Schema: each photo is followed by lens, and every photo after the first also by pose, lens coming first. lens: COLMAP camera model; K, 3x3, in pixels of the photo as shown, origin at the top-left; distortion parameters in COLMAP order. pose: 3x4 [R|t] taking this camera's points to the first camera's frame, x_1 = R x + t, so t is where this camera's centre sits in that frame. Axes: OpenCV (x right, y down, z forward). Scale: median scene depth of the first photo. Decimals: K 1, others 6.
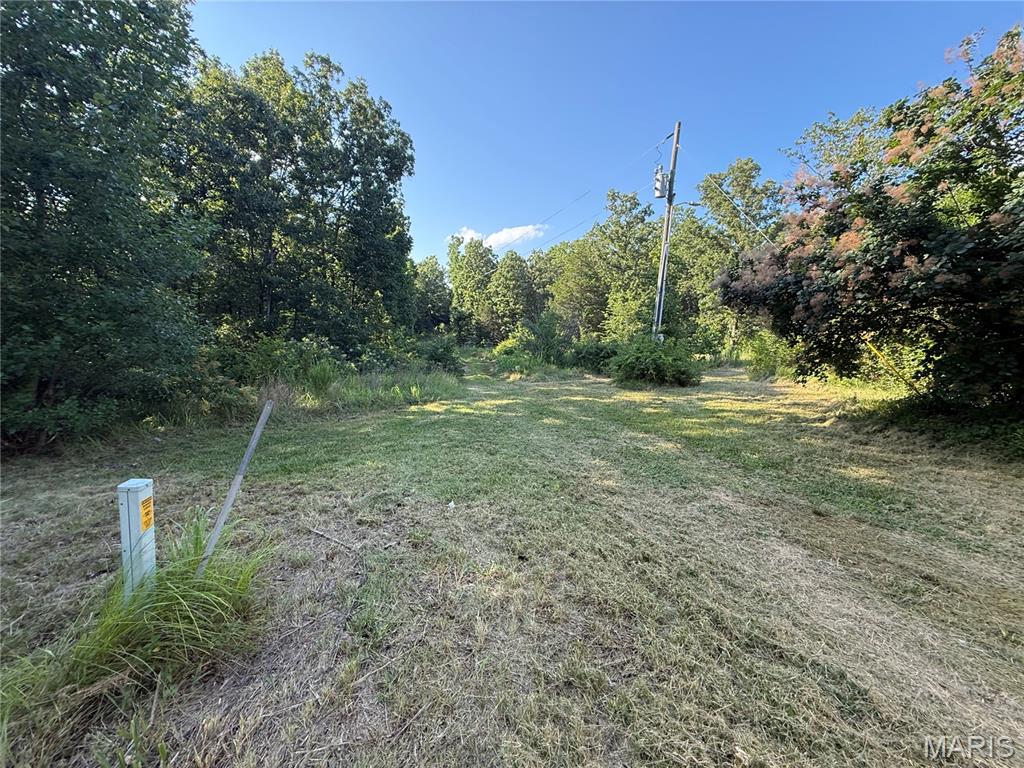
lens RADIAL K [[404.6, 0, 511.2], [0, 404.6, 385.2], [0, 0, 1]] dist [0.000490, -0.000236]
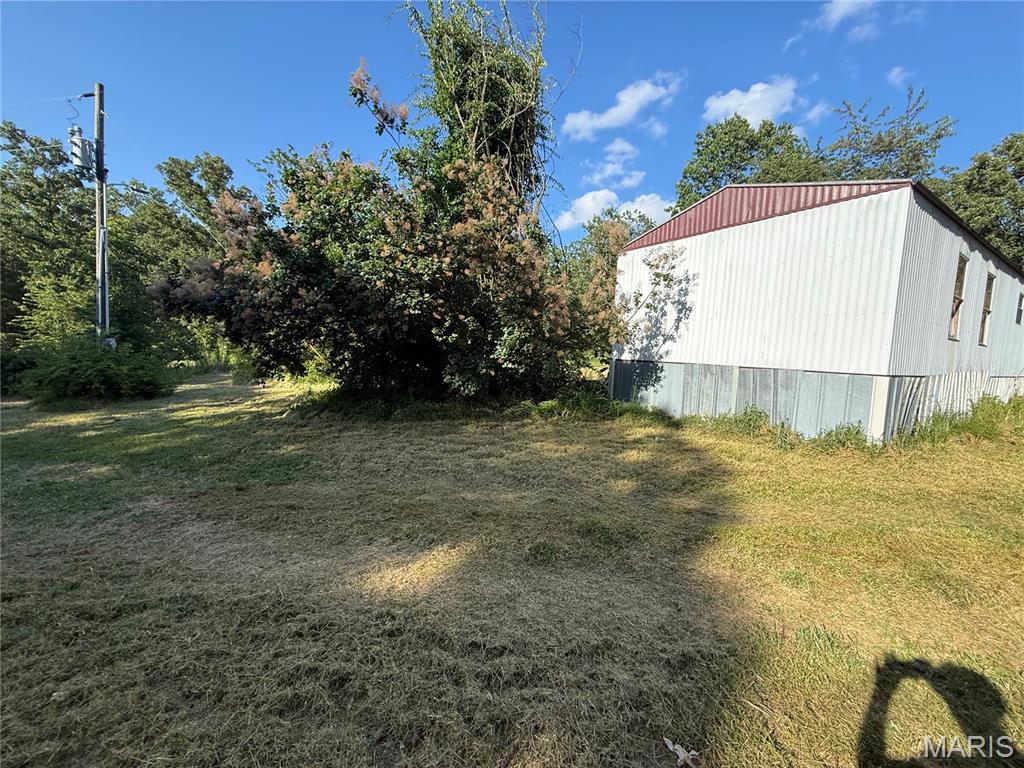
lens RADIAL K [[404.6, 0, 508.7], [0, 404.6, 384.6], [0, 0, 1]] dist [0.000490, -0.000236]
pose [[0.471257, -0.094565, 0.876912, 0.030612], [0.100046, 0.993550, 0.053378, 0.004360], [-0.876303, 0.062577, 0.477679, -0.121678]]
